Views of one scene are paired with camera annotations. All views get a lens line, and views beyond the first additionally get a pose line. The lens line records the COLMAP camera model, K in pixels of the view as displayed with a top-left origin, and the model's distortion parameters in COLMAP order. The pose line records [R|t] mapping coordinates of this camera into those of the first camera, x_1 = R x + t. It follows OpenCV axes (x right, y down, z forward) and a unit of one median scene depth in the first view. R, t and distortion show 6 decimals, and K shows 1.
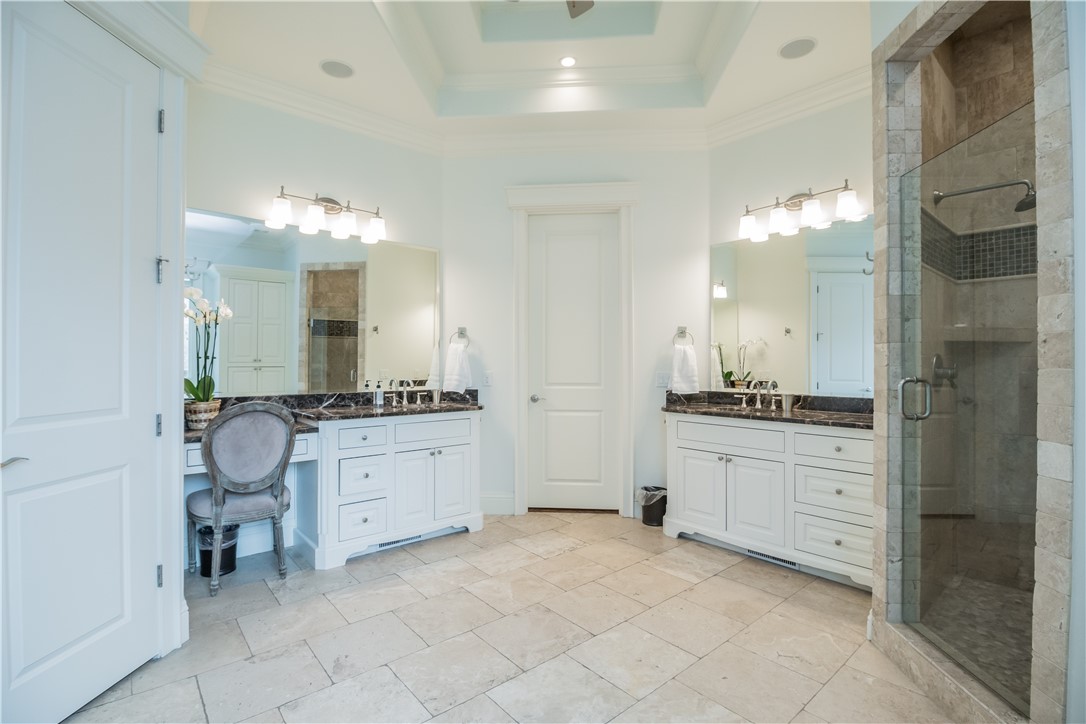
lens RADIAL K [[509.1, 0, 546.4], [0, 509.1, 362.3], [0, 0, 1]] dist [0.001128, -0.005252]
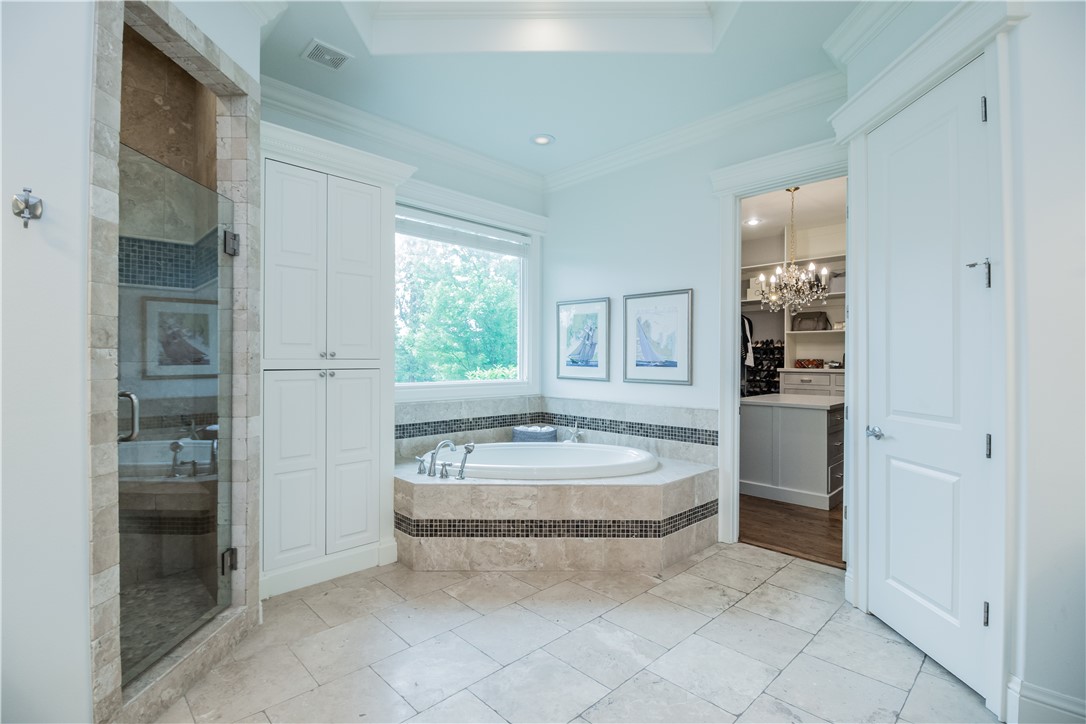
lens RADIAL K [[509.1, 0, 543.0], [0, 509.1, 362.7], [0, 0, 1]] dist [0.001128, -0.005252]
pose [[-0.997886, -0.004156, -0.064862, 0.089506], [-0.004135, 0.999991, -0.000469, -0.020785], [0.064863, -0.000200, -0.997894, 2.037217]]
